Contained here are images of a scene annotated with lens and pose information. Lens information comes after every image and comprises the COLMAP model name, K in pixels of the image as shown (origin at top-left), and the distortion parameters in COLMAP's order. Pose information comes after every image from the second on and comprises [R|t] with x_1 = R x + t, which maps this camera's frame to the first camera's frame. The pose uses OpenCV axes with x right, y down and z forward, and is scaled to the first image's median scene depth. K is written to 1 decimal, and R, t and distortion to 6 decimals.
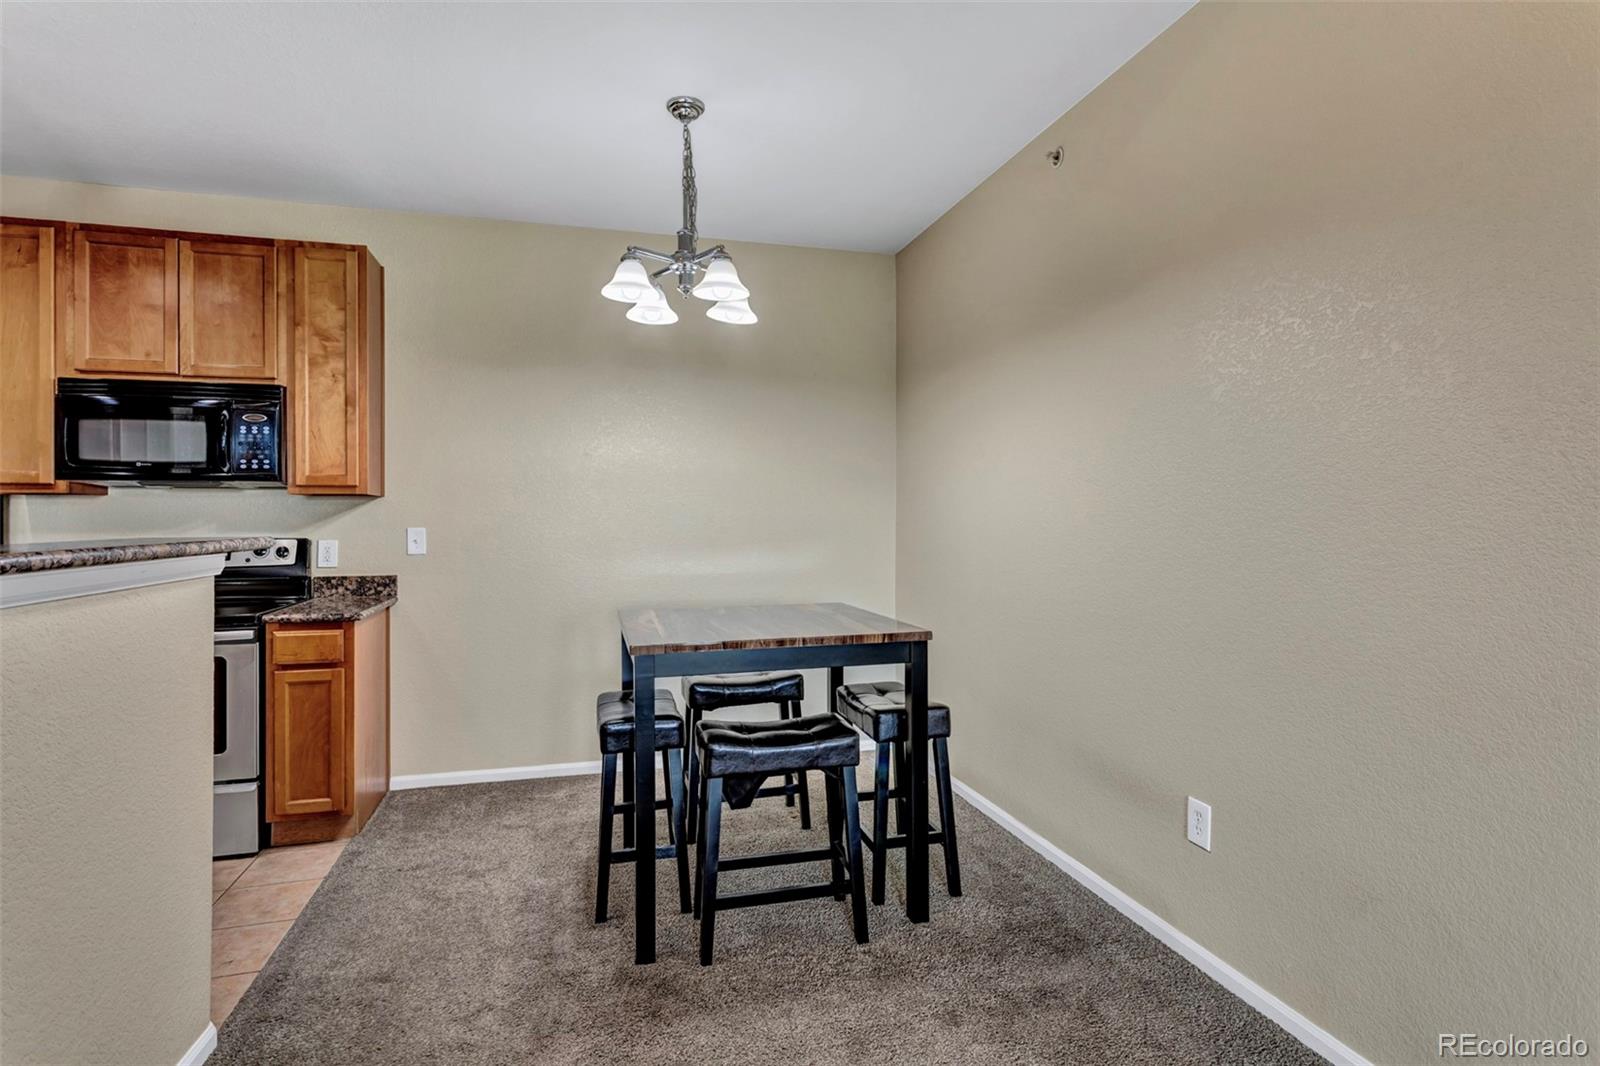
lens RADIAL K [[800.8, 0, 797.8], [0, 800.8, 517.2], [0, 0, 1]] dist [-0.013247, 0.009892]
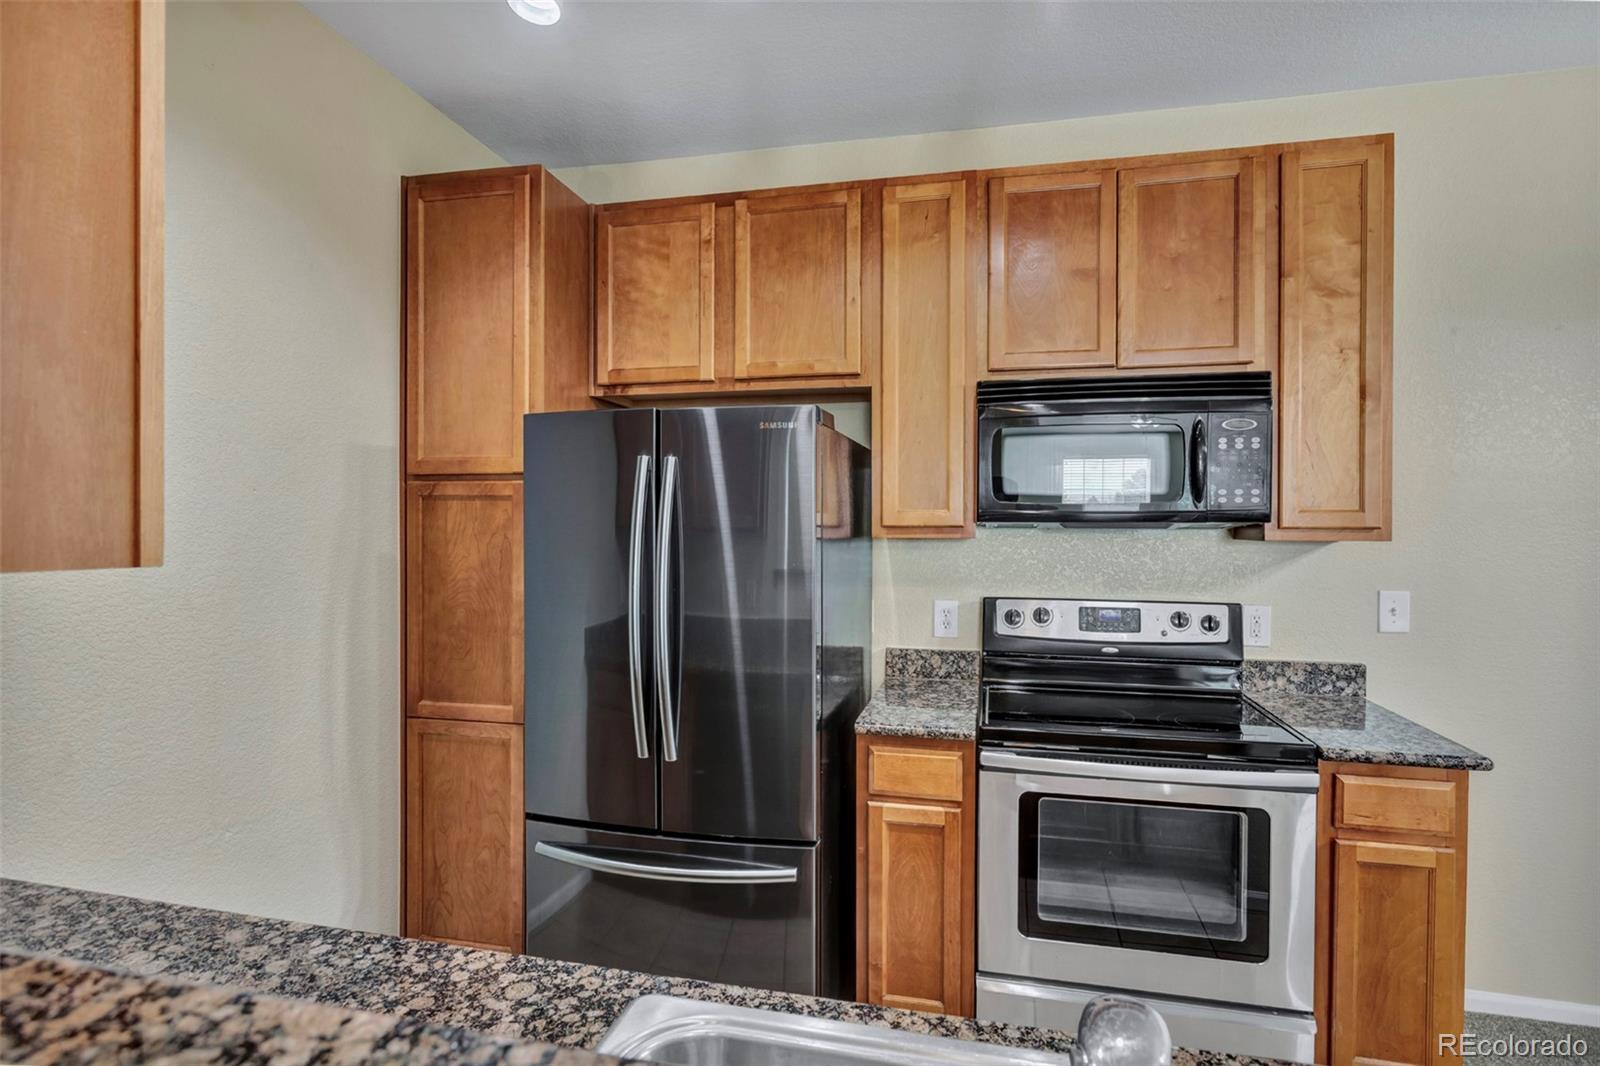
lens RADIAL K [[796.3, 0, 800.0], [0, 796.3, 533.0], [0, 0, 1]] dist [-0.009054, 0.000384]
pose [[0.881075, 0.011239, -0.472844, -0.684431], [-0.005135, 0.999886, 0.014199, -0.043690], [0.472949, -0.010082, 0.881032, 0.263062]]
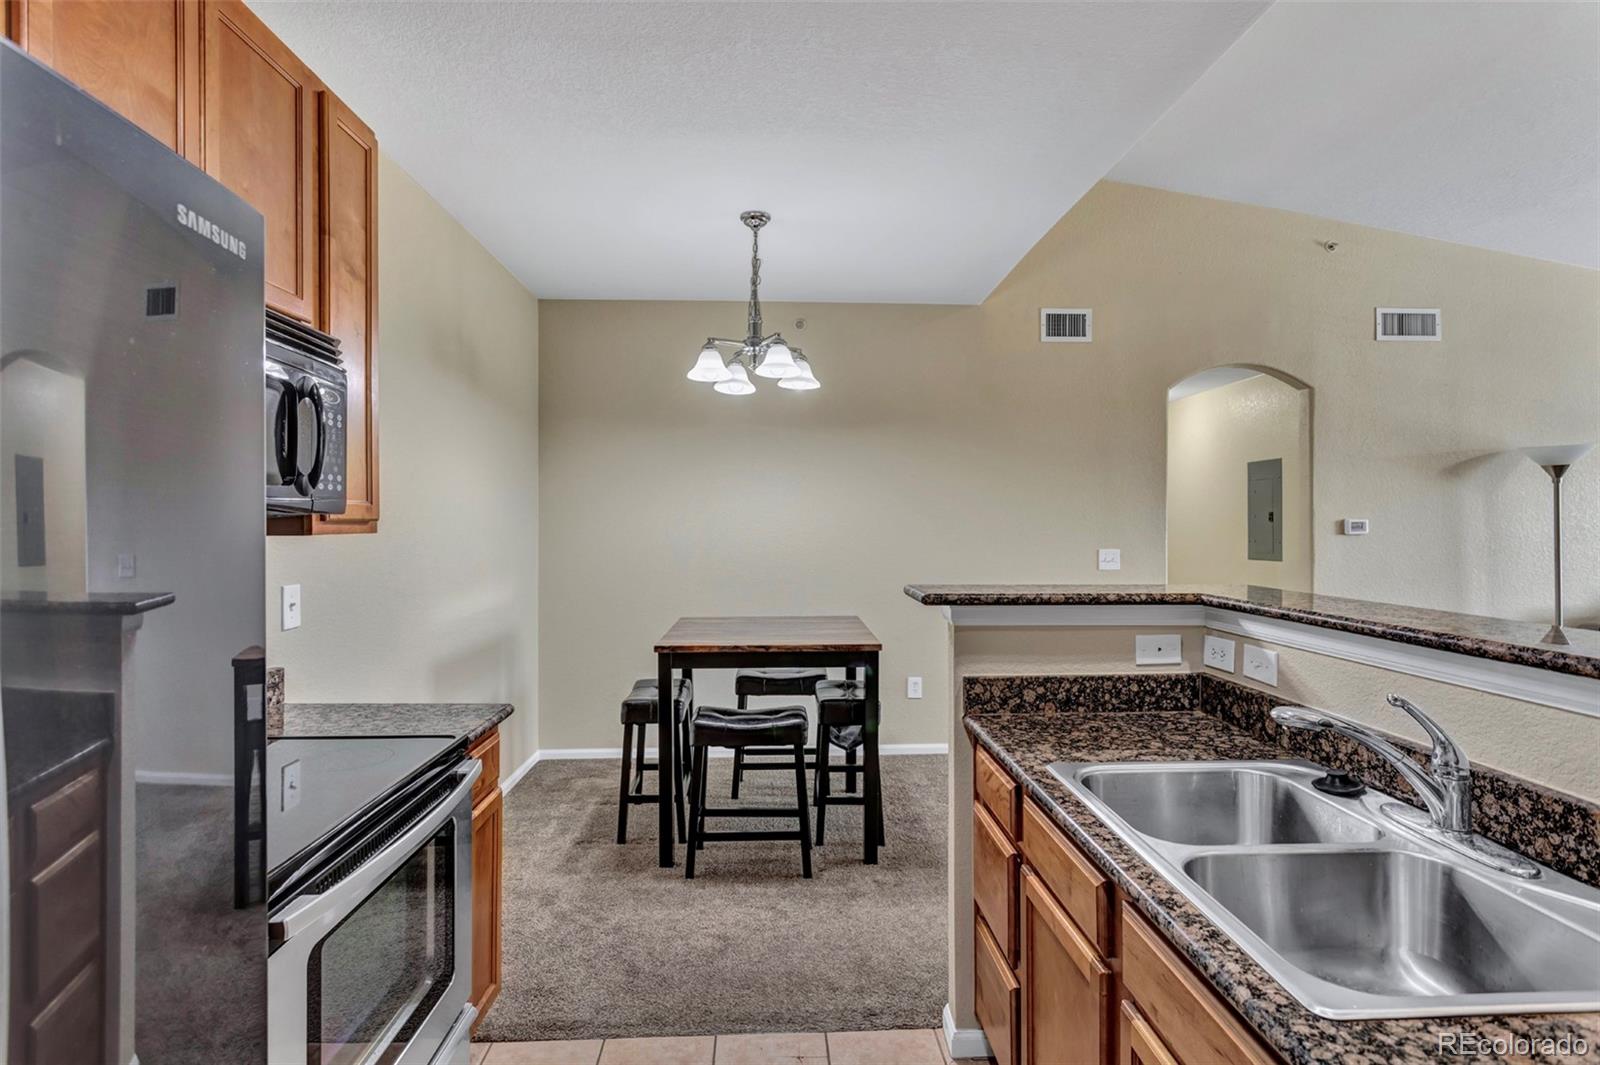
lens RADIAL K [[800.8, 0, 797.8], [0, 800.8, 516.7], [0, 0, 1]] dist [-0.013247, 0.009892]
pose [[0.220582, 0.005263, 0.975354, -1.127409], [-0.003535, 0.999983, -0.004596, -0.041498], [-0.975362, -0.002435, 0.220597, 0.568885]]
